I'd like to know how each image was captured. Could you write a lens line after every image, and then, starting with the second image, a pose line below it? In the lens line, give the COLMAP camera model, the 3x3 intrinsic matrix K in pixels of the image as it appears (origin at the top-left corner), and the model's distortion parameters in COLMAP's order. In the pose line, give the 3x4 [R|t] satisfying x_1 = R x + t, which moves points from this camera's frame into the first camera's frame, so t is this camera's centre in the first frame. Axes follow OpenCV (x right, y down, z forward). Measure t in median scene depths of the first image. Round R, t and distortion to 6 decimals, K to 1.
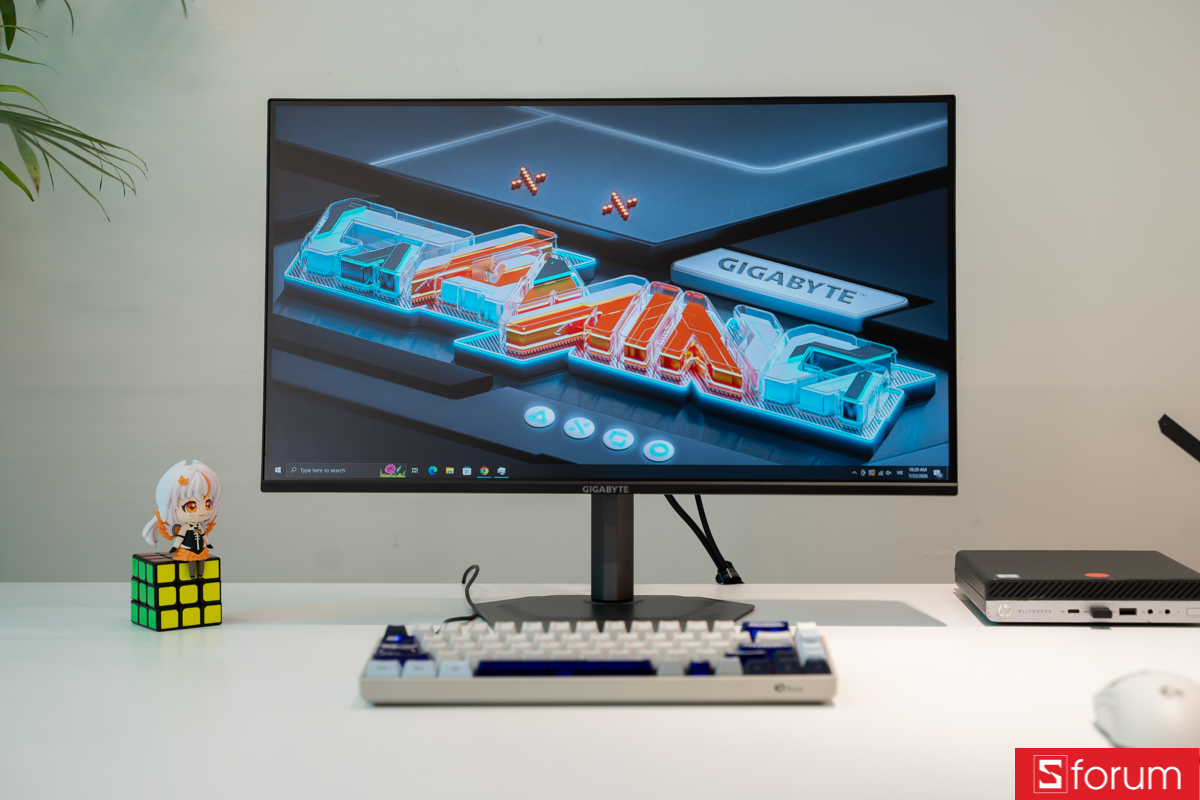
lens RADIAL K [[1956.3, 0, 600.1], [0, 1956.3, 398.0], [0, 0, 1]] dist [0.138680, 0.000000]
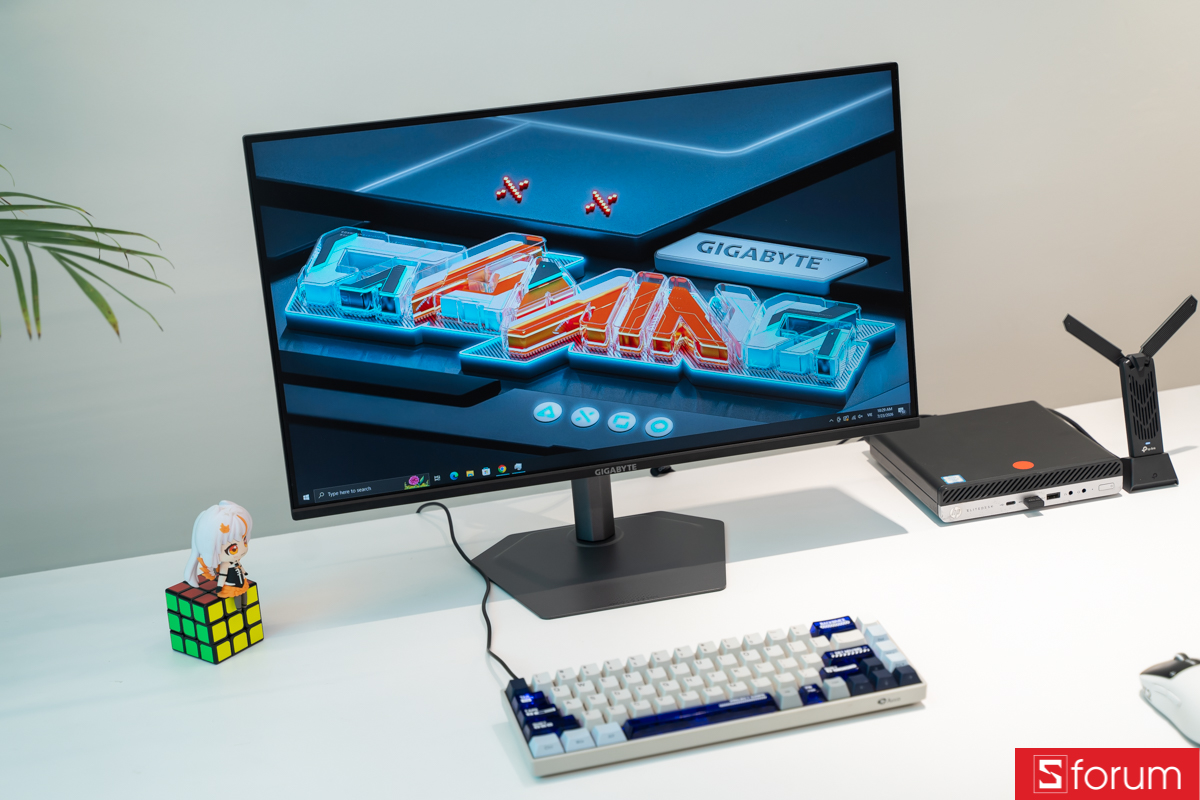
lens RADIAL K [[2086.8, 0, 588.3], [0, 2086.8, 403.2], [0, 0, 1]] dist [0.126681, 0.000000]
pose [[0.957431, -0.153726, 0.244324, -0.284880], [0.079419, 0.954017, 0.289040, -0.319417], [-0.277522, -0.257332, 0.925614, -0.049912]]
